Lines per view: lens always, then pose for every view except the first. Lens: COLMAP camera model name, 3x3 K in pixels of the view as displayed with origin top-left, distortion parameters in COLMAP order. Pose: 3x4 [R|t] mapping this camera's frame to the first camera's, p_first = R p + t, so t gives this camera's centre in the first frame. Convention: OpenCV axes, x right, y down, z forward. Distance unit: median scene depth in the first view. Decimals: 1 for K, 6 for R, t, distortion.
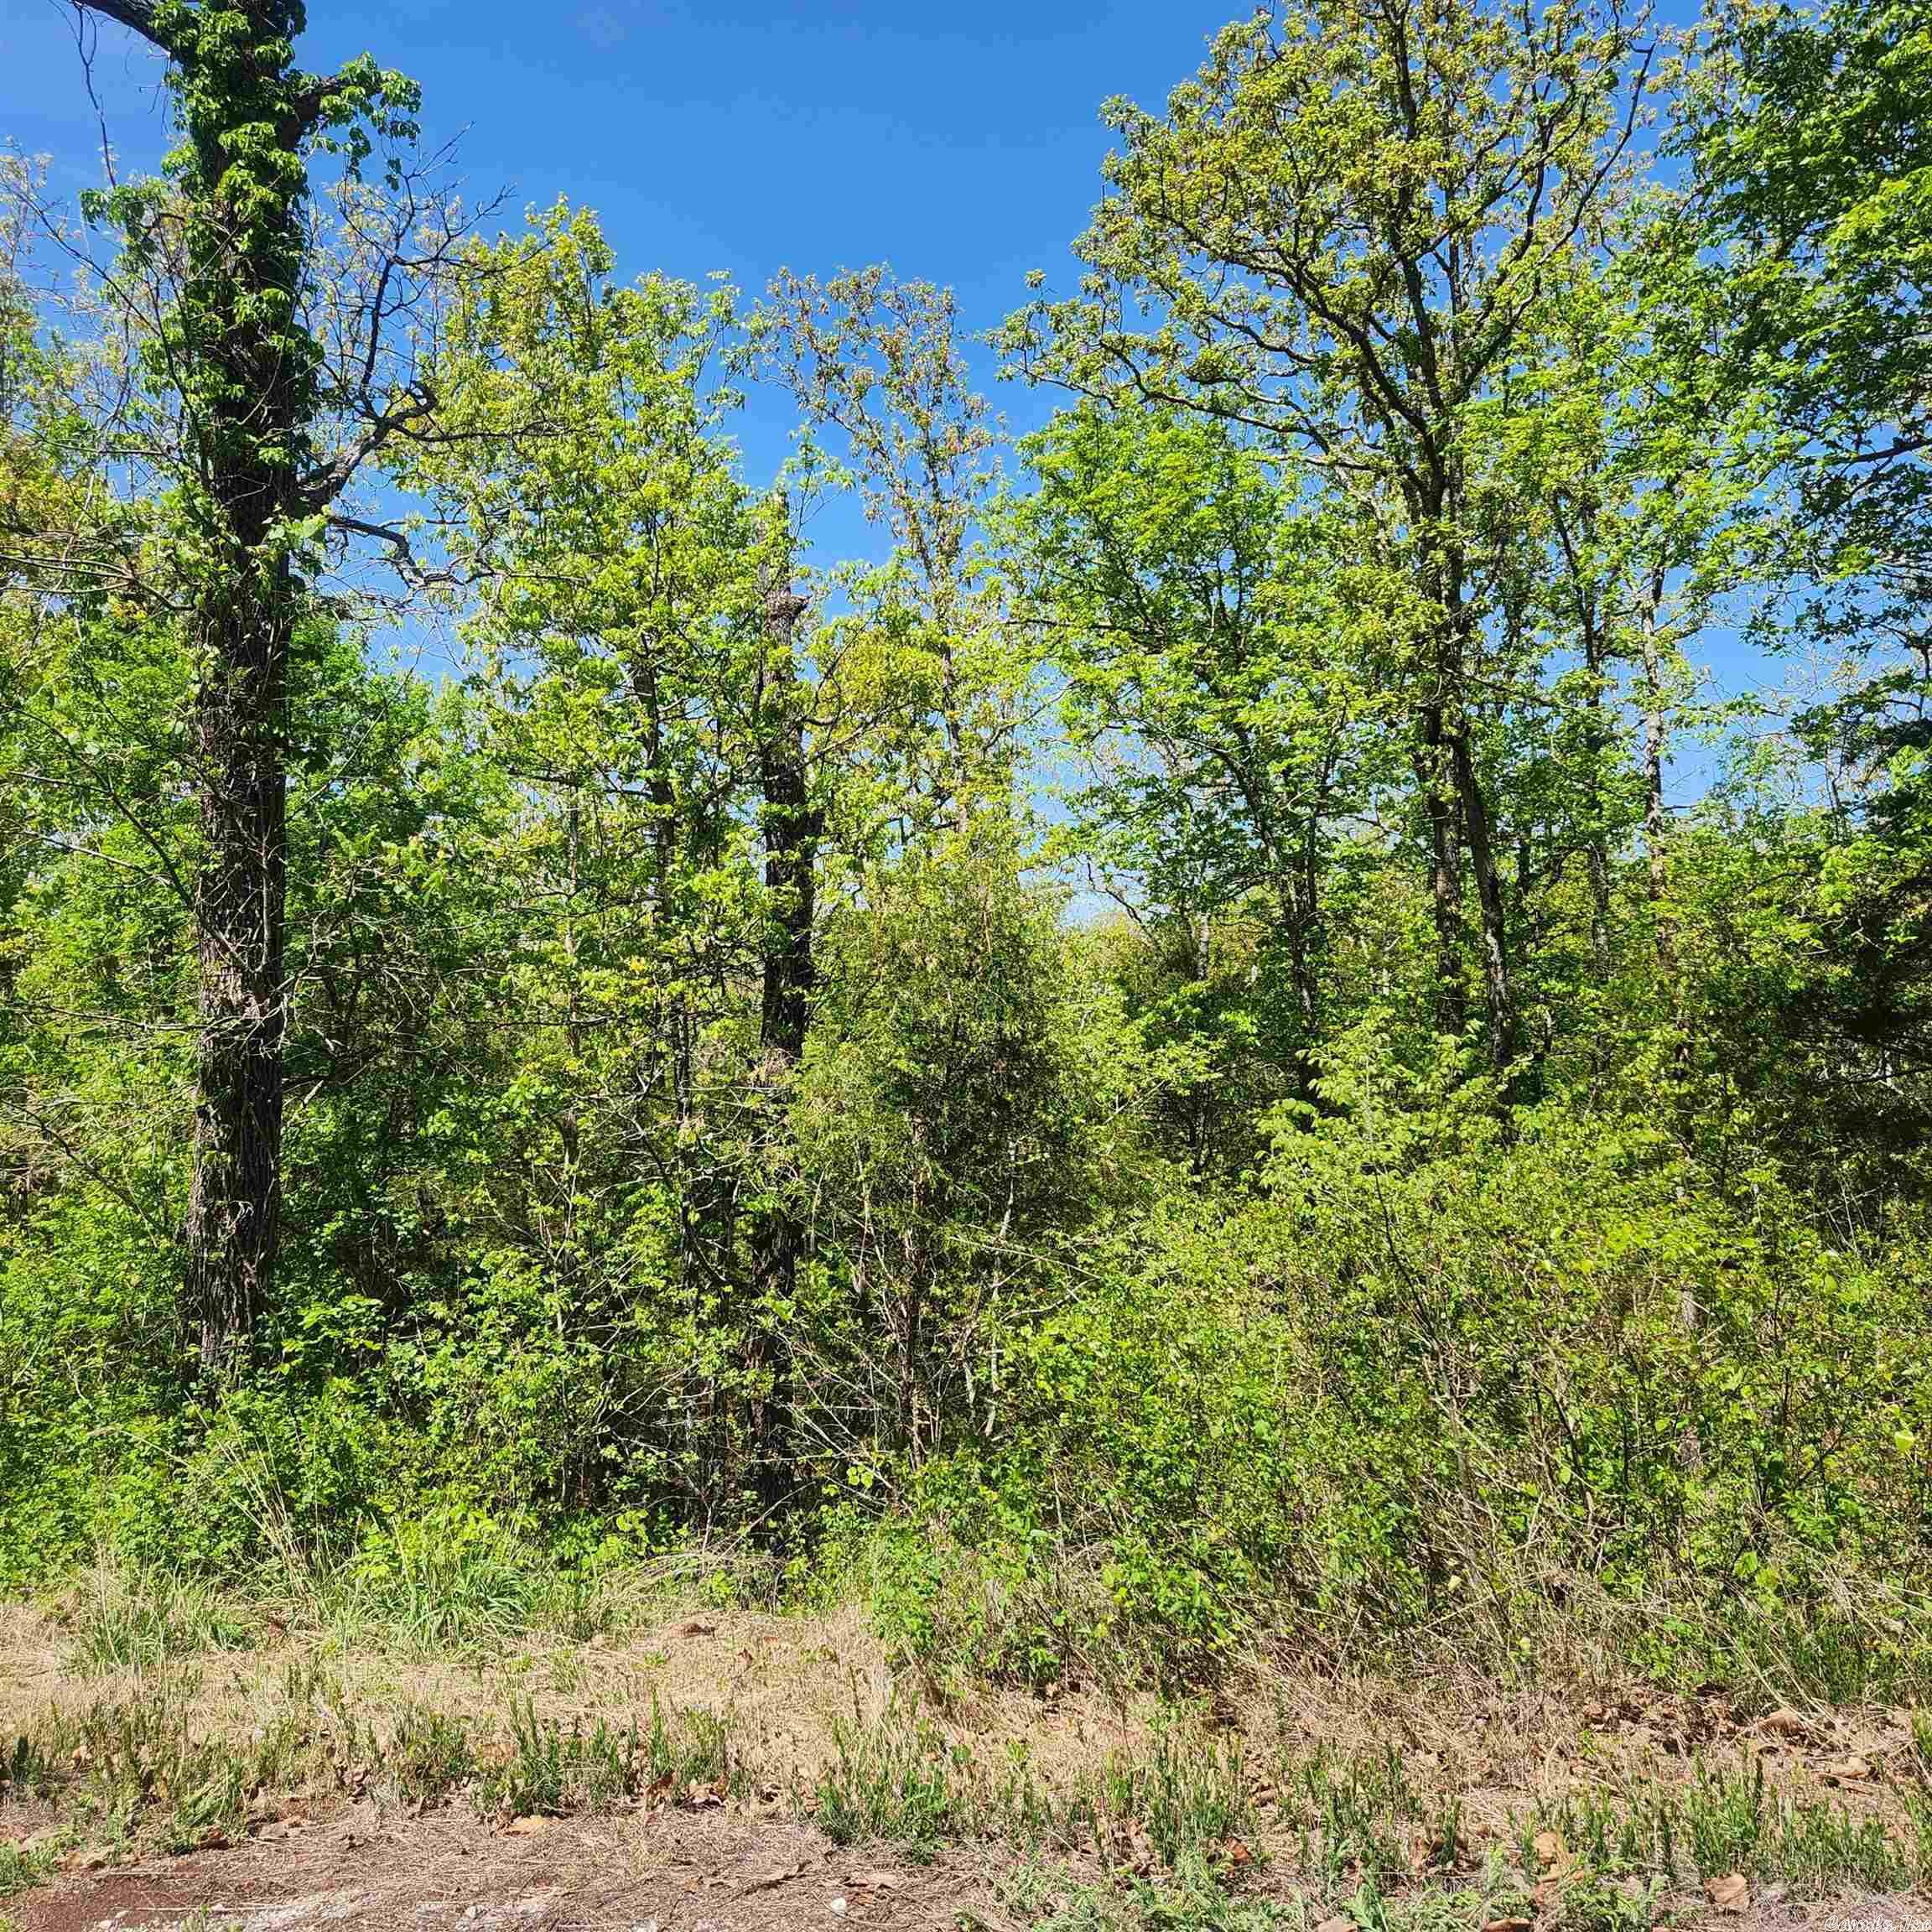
lens RADIAL K [[1627.8, 0, 977.2], [0, 1627.8, 980.8], [0, 0, 1]] dist [0.023528, -0.050292]
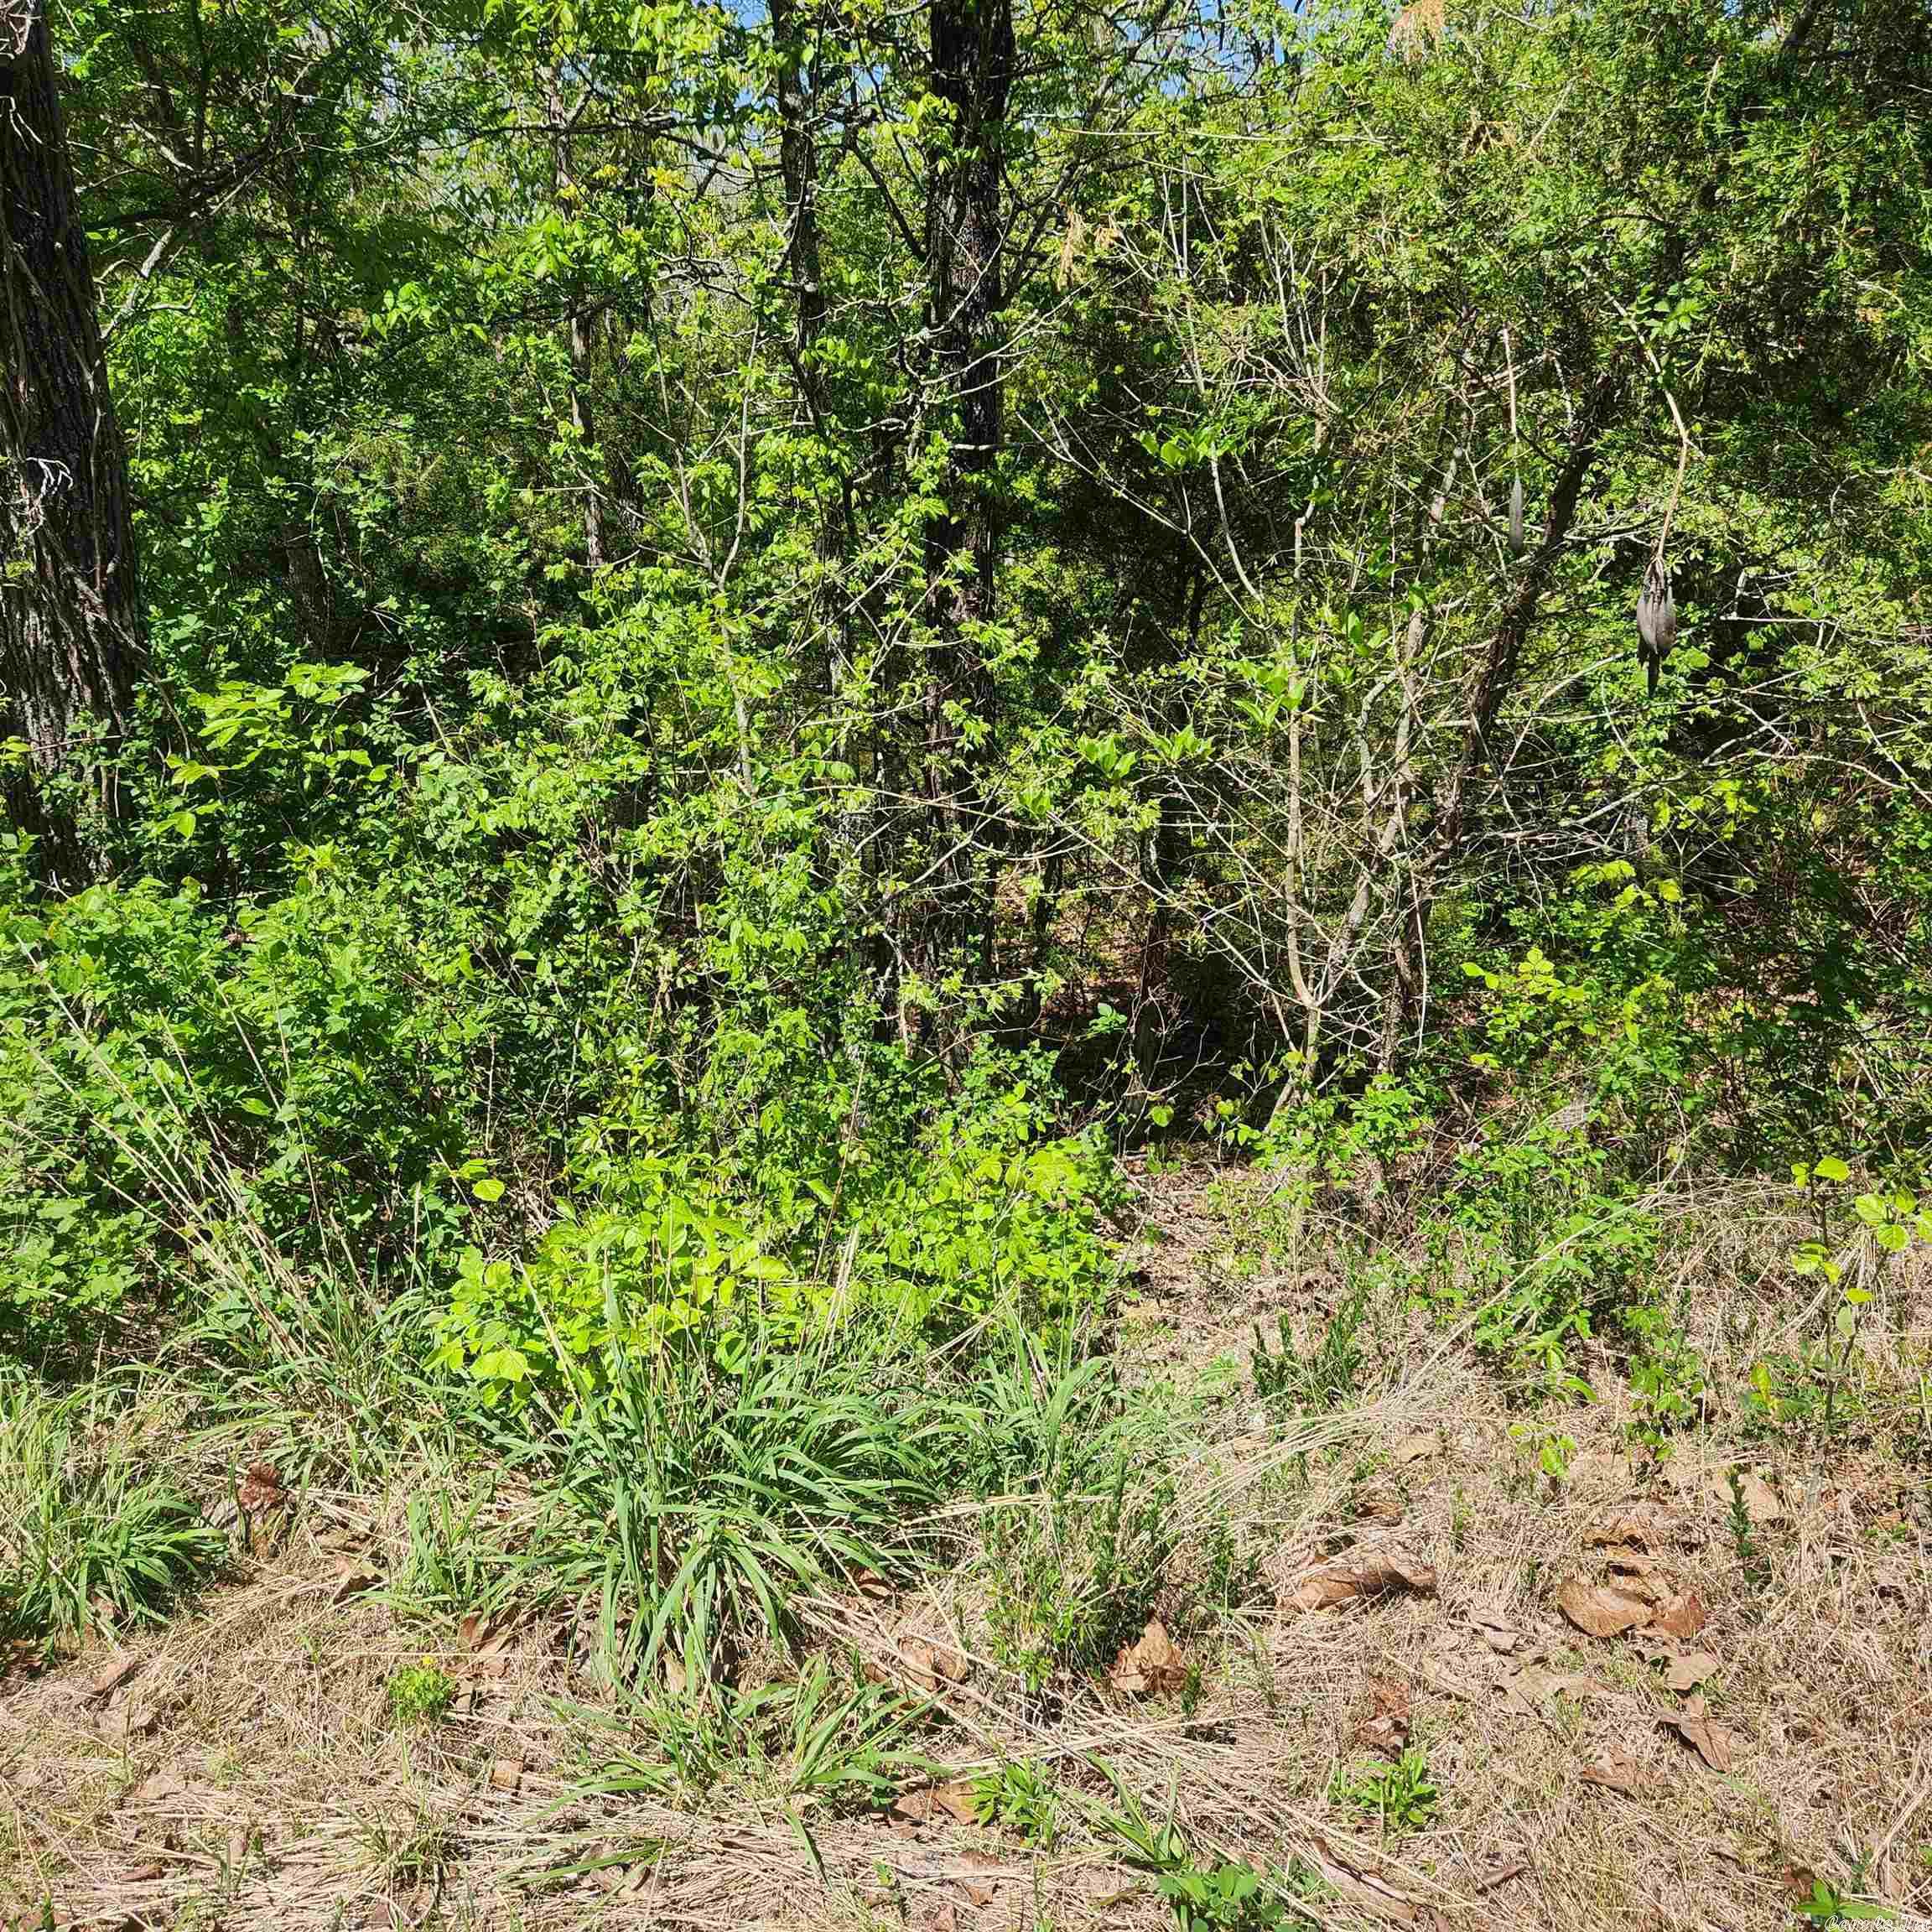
lens RADIAL K [[1610.1, 0, 966.0], [0, 1610.1, 966.0], [0, 0, 1]] dist [0.040401, -0.053312]
pose [[0.999341, -0.013139, 0.033847, -0.184611], [-0.001880, 0.912256, 0.409616, 0.072103], [-0.036259, -0.409410, 0.911630, 0.468185]]
